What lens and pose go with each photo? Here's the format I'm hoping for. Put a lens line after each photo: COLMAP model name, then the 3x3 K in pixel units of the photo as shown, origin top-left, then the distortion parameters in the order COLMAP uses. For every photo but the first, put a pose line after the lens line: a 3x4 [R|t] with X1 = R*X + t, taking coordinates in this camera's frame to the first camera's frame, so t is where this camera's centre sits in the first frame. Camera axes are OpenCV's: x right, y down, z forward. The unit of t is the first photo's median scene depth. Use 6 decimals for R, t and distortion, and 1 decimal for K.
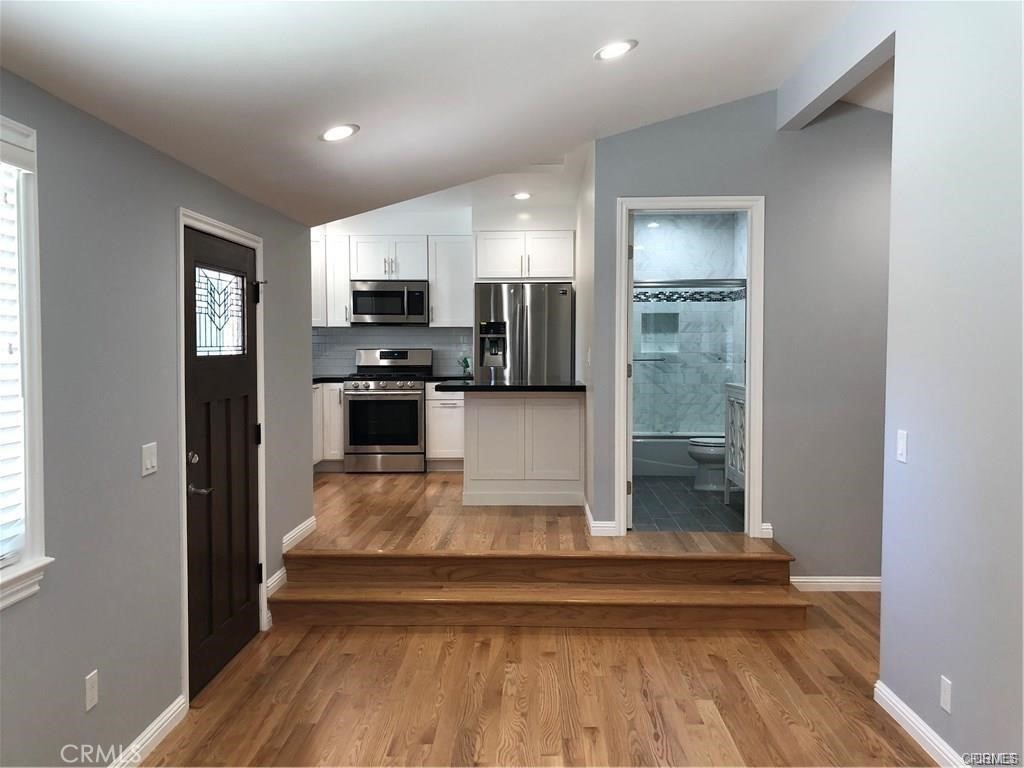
lens RADIAL K [[839.7, 0, 522.0], [0, 839.7, 384.2], [0, 0, 1]] dist [0.038728, -0.068391]
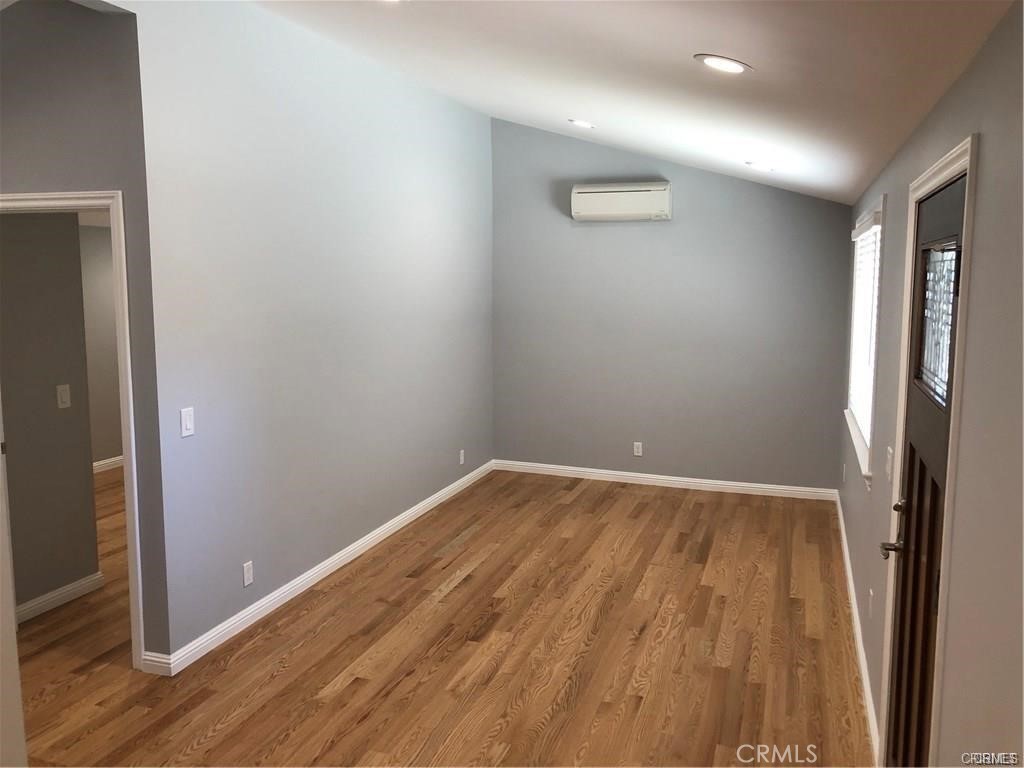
lens RADIAL K [[839.7, 0, 510.4], [0, 839.7, 381.8], [0, 0, 1]] dist [0.038728, -0.068391]
pose [[-0.951455, -0.042412, 0.304853, -0.311839], [0.008707, 0.986355, 0.164401, -0.167522], [-0.307665, 0.159074, -0.938103, 2.009858]]
